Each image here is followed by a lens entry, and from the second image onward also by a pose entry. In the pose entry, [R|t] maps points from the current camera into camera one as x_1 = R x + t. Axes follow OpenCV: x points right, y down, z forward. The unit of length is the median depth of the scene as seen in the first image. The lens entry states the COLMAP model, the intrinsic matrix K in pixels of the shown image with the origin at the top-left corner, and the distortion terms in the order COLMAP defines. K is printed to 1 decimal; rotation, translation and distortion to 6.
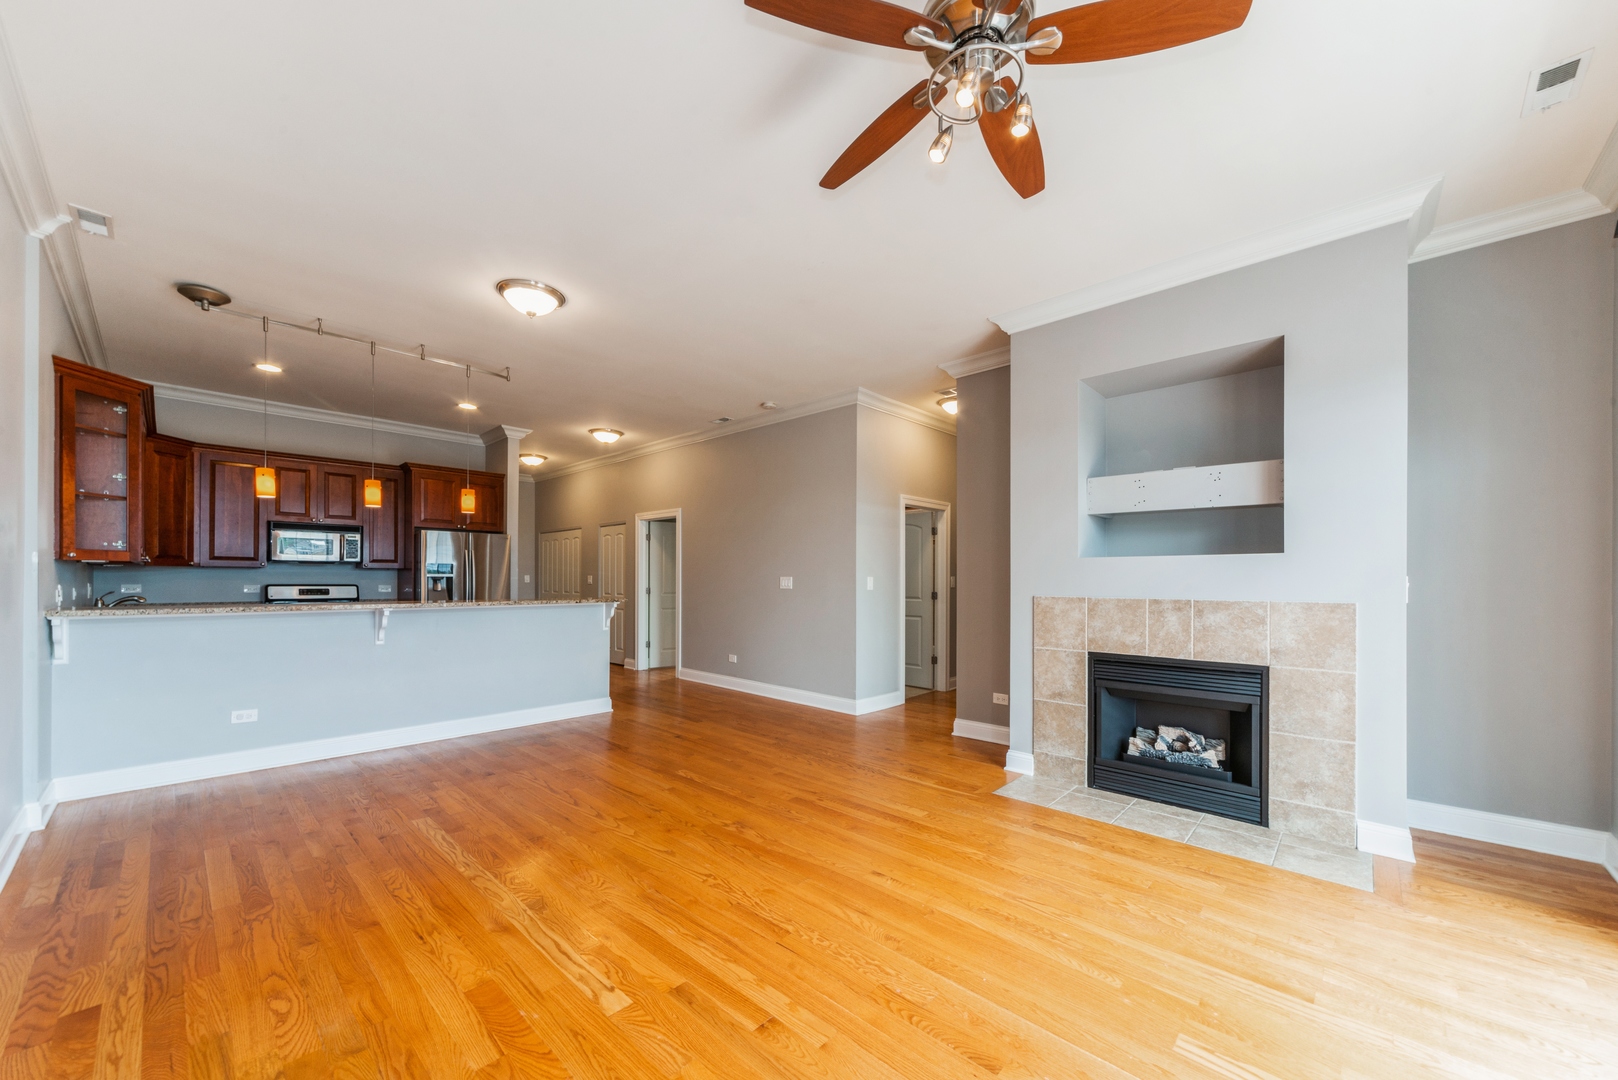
lens RADIAL K [[608.2, 0, 808.4], [0, 608.2, 577.1], [0, 0, 1]] dist [0.001082, 0.000077]
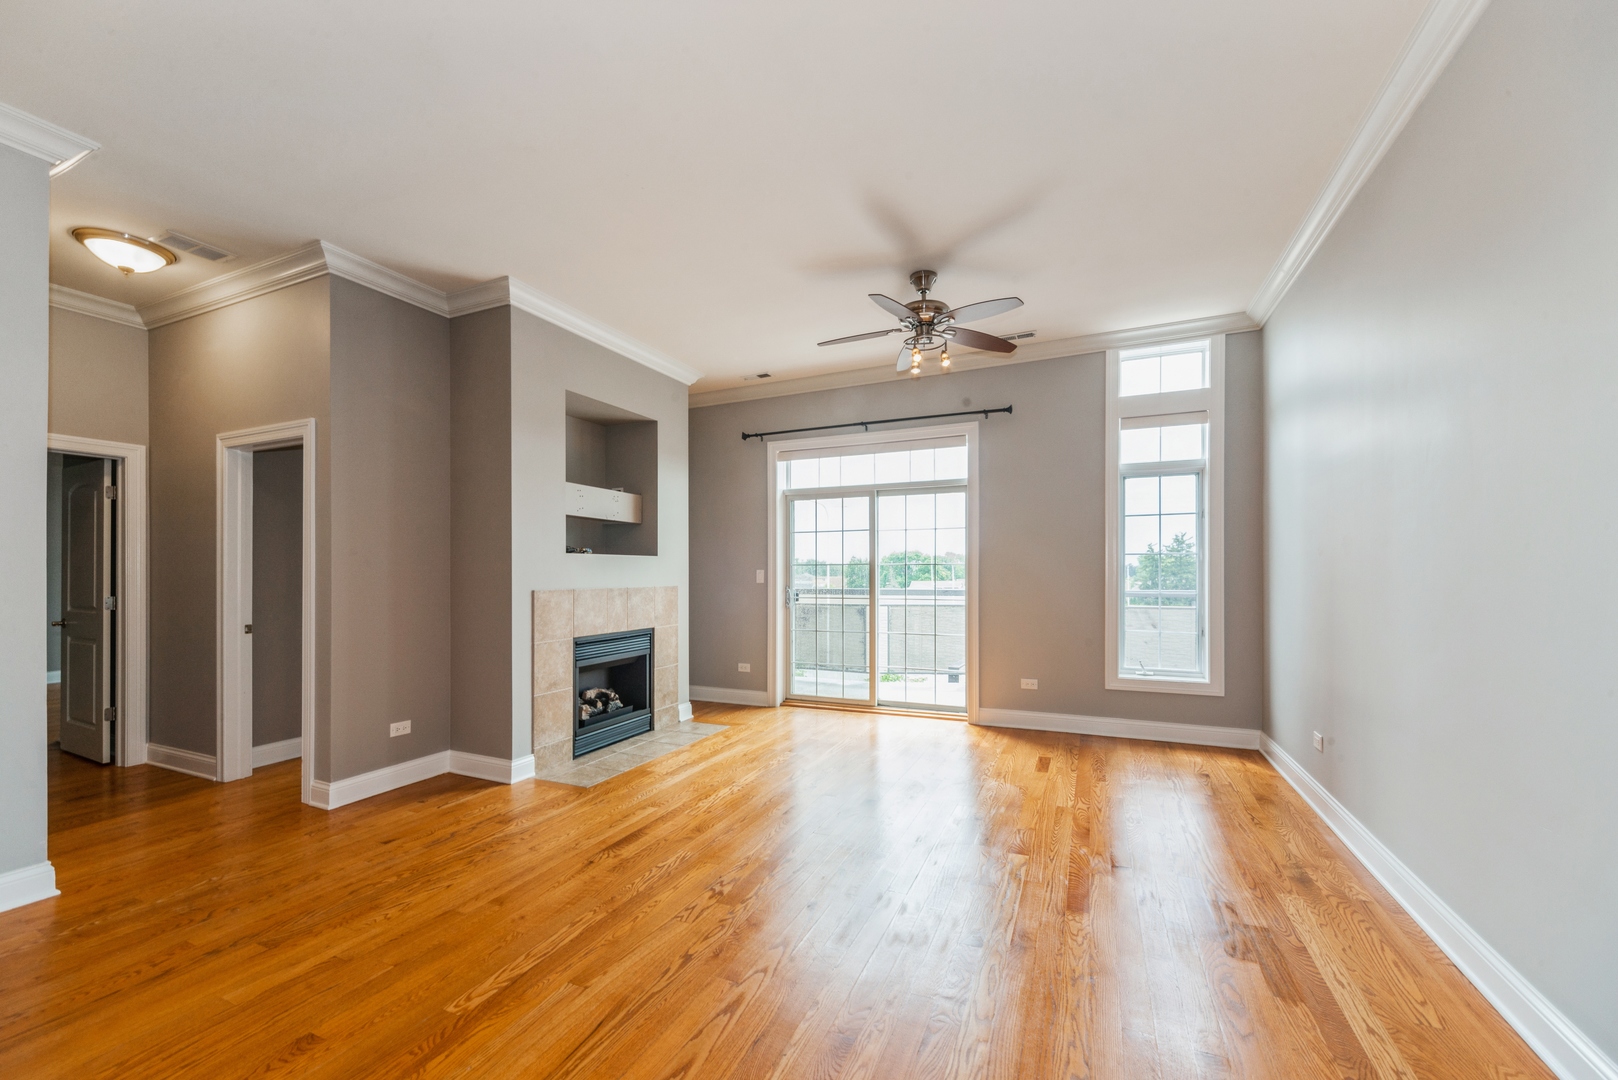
lens RADIAL K [[648.4, 0, 811.8], [0, 648.4, 576.2], [0, 0, 1]] dist [0.001783, 0.000470]
pose [[-0.340178, -0.004745, 0.940349, -0.831797], [0.003801, 0.999972, 0.006420, 0.003821], [-0.940353, 0.005758, -0.340150, 1.030076]]
